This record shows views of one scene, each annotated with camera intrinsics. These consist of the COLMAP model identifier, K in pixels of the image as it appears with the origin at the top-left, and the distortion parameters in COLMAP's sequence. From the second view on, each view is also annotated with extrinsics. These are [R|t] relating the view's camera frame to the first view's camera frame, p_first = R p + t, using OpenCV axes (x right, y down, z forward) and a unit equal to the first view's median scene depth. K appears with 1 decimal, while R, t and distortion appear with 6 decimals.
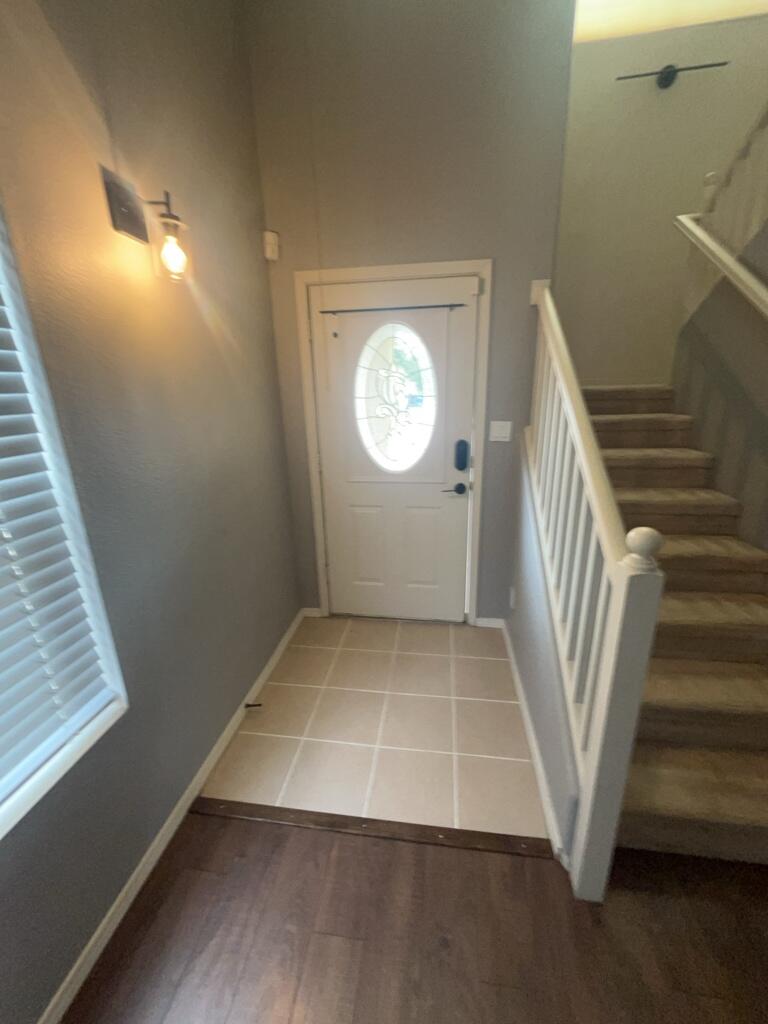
lens RADIAL K [[412.9, 0, 385.2], [0, 412.9, 511.1], [0, 0, 1]] dist [-0.002219, 0.000980]
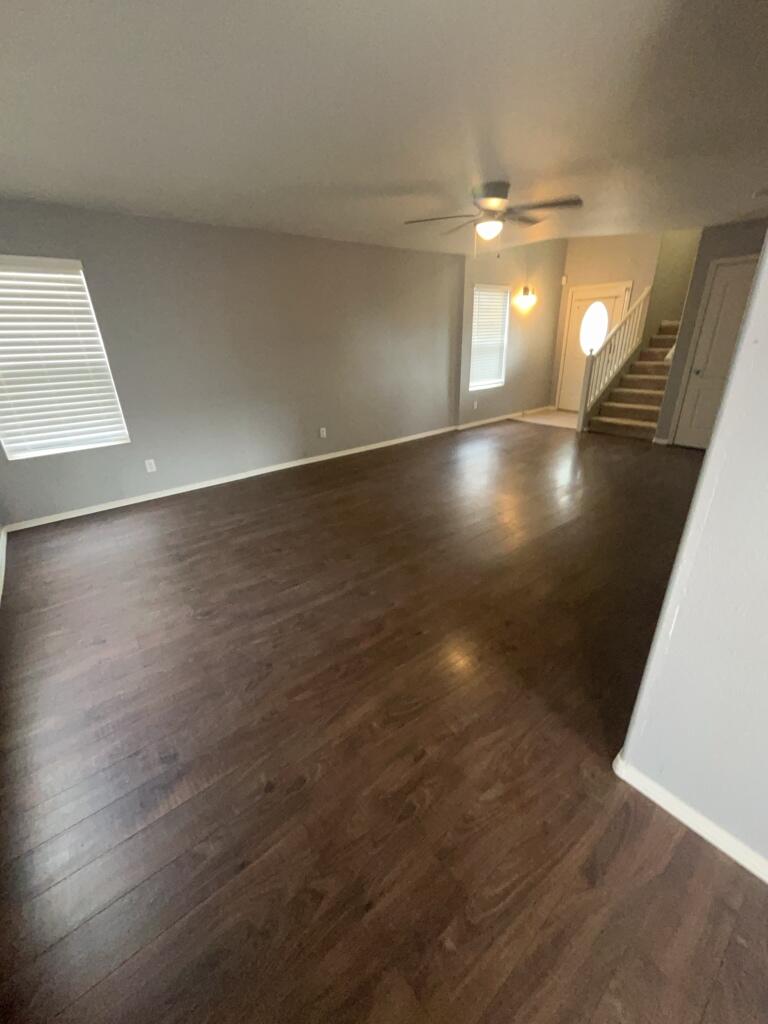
lens RADIAL K [[412.9, 0, 385.2], [0, 412.9, 511.1], [0, 0, 1]] dist [-0.002219, 0.000980]
pose [[0.723476, 0.271734, -0.634620, 1.344949], [-0.192132, 0.962210, 0.192970, 0.818190], [0.663075, -0.017678, 0.748345, -2.582848]]
